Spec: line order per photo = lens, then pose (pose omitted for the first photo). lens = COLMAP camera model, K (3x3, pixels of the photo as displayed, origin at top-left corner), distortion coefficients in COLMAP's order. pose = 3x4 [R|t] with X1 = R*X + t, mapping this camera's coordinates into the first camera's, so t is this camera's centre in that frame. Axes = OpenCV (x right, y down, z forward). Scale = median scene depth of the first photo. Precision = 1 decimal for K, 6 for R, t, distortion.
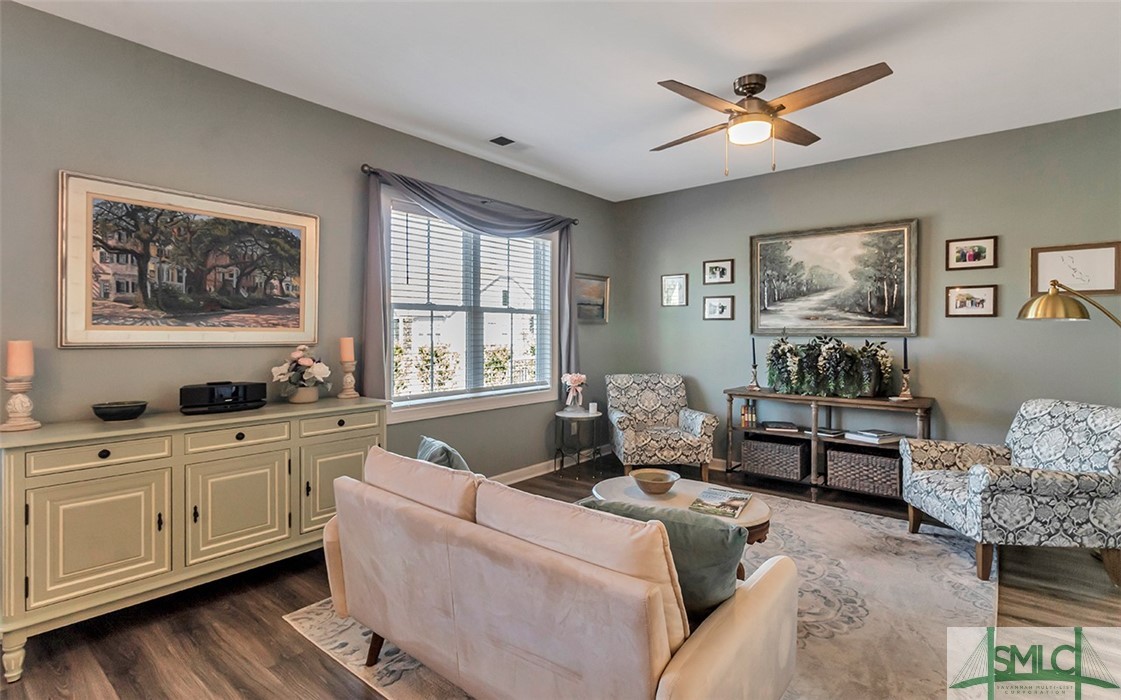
lens RADIAL K [[538.8, 0, 558.7], [0, 538.8, 341.5], [0, 0, 1]] dist [-0.002009, -0.000863]
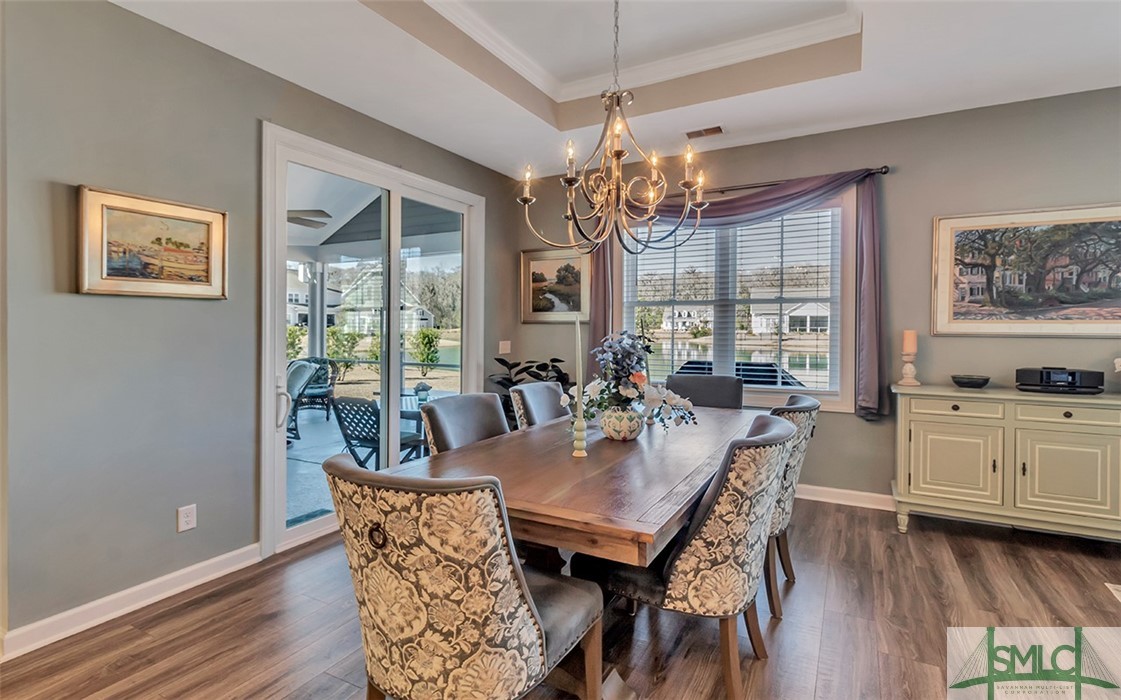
lens RADIAL K [[554.7, 0, 579.9], [0, 554.7, 328.4], [0, 0, 1]] dist [0.025623, 0.000890]
pose [[0.219633, 0.002561, -0.975579, 0.303951], [-0.014075, 0.999901, -0.000544, 0.005606], [0.975481, 0.013851, 0.219647, -0.243443]]
